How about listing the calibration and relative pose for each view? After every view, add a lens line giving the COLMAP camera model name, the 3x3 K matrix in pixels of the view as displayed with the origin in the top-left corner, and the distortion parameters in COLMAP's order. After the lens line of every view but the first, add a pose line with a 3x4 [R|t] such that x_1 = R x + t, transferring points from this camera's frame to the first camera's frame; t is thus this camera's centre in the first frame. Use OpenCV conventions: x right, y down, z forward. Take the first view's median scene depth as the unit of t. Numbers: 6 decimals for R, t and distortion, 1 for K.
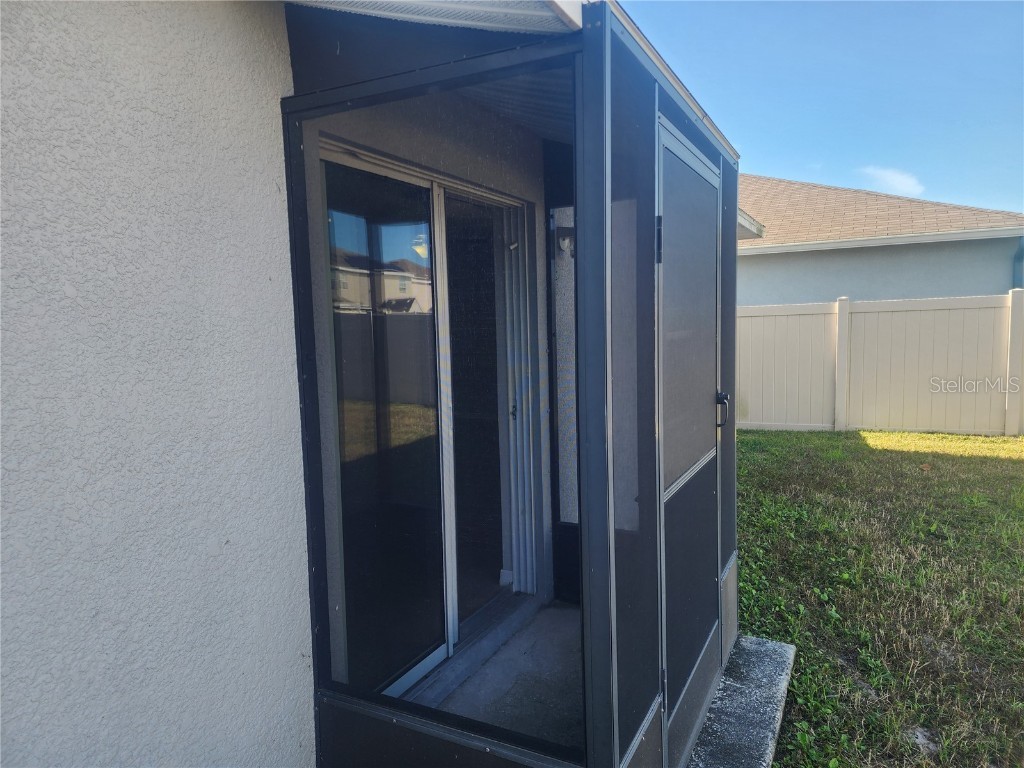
lens RADIAL K [[689.0, 0, 506.8], [0, 689.0, 384.2], [0, 0, 1]] dist [0.073580, -0.067786]
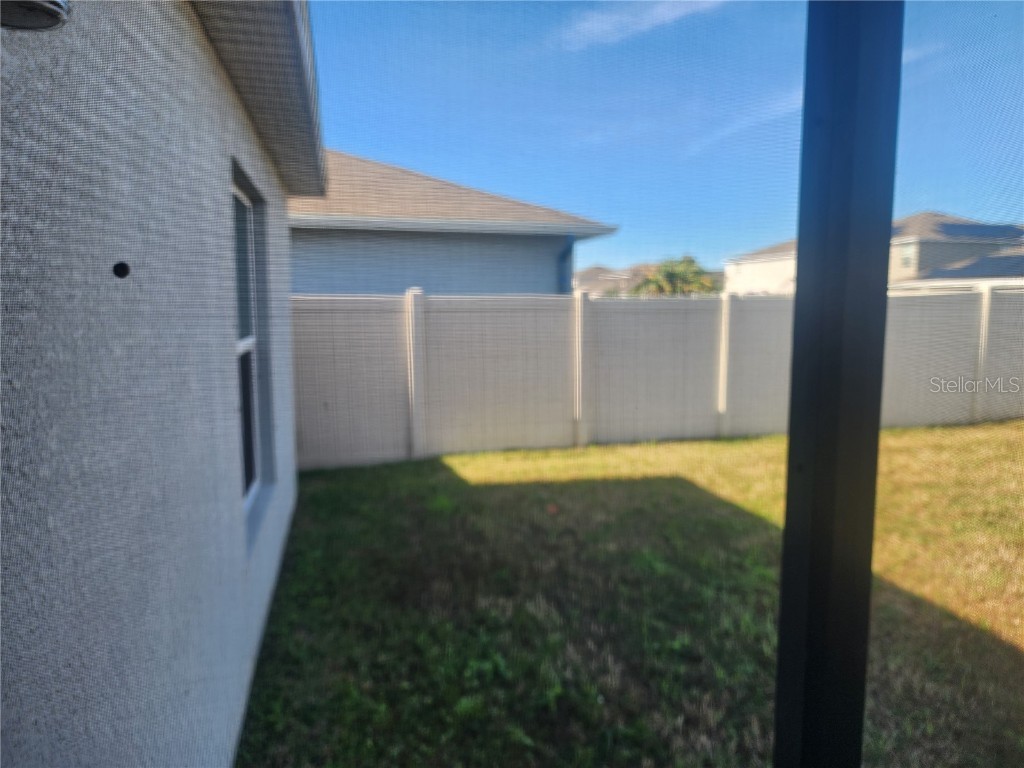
lens RADIAL K [[689.0, 0, 506.8], [0, 689.0, 384.2], [0, 0, 1]] dist [0.073580, -0.067786]
pose [[0.758867, -0.042641, 0.649848, 0.050717], [0.040829, 0.999006, 0.017873, -0.027602], [-0.649964, 0.012970, 0.759854, 0.350504]]
